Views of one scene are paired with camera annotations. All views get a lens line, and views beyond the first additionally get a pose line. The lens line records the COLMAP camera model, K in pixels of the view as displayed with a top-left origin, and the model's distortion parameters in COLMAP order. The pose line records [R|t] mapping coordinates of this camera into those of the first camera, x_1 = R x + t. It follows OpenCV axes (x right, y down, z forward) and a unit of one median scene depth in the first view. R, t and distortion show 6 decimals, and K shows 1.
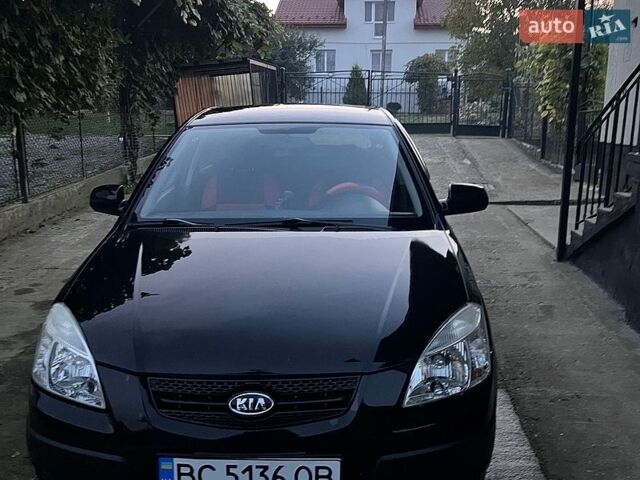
lens RADIAL K [[653.1, 0, 321.7], [0, 653.1, 239.9], [0, 0, 1]] dist [0.023656, 0.000000]
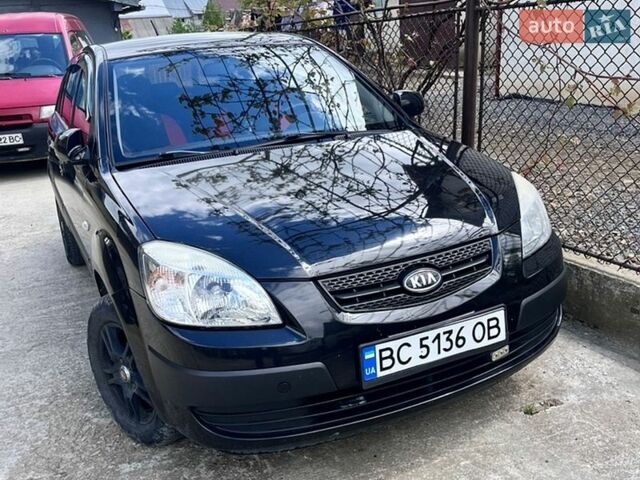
lens RADIAL K [[653.1, 0, 327.5], [0, 653.1, 248.6], [0, 0, 1]] dist [0.023656, 0.000000]
pose [[0.891358, -0.197173, 0.408172, -0.640865], [0.169166, 0.980083, 0.104022, 0.061375], [-0.420553, -0.023672, 0.906959, 0.099985]]
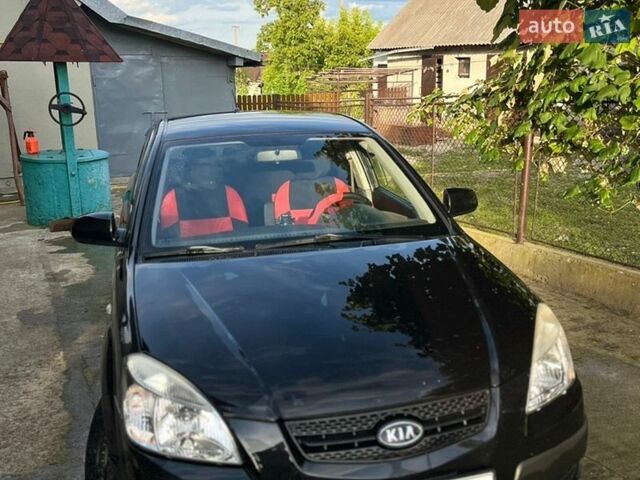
lens RADIAL K [[653.1, 0, 321.9], [0, 653.1, 241.8], [0, 0, 1]] dist [0.023656, 0.000000]
pose [[0.962174, -0.086095, 0.258475, -0.432912], [0.082643, 0.996285, 0.024213, -0.068518], [-0.259599, -0.001936, 0.965714, 0.075126]]
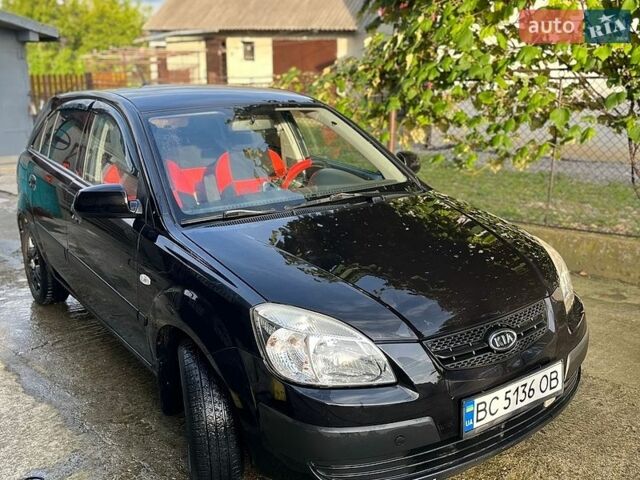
lens RADIAL K [[653.1, 0, 325.7], [0, 653.1, 242.9], [0, 0, 1]] dist [0.023656, 0.000000]
pose [[0.798246, -0.162428, 0.580018, -1.000797], [0.136957, 0.986676, 0.087821, -0.074406], [-0.586555, 0.009335, 0.809856, 0.200736]]
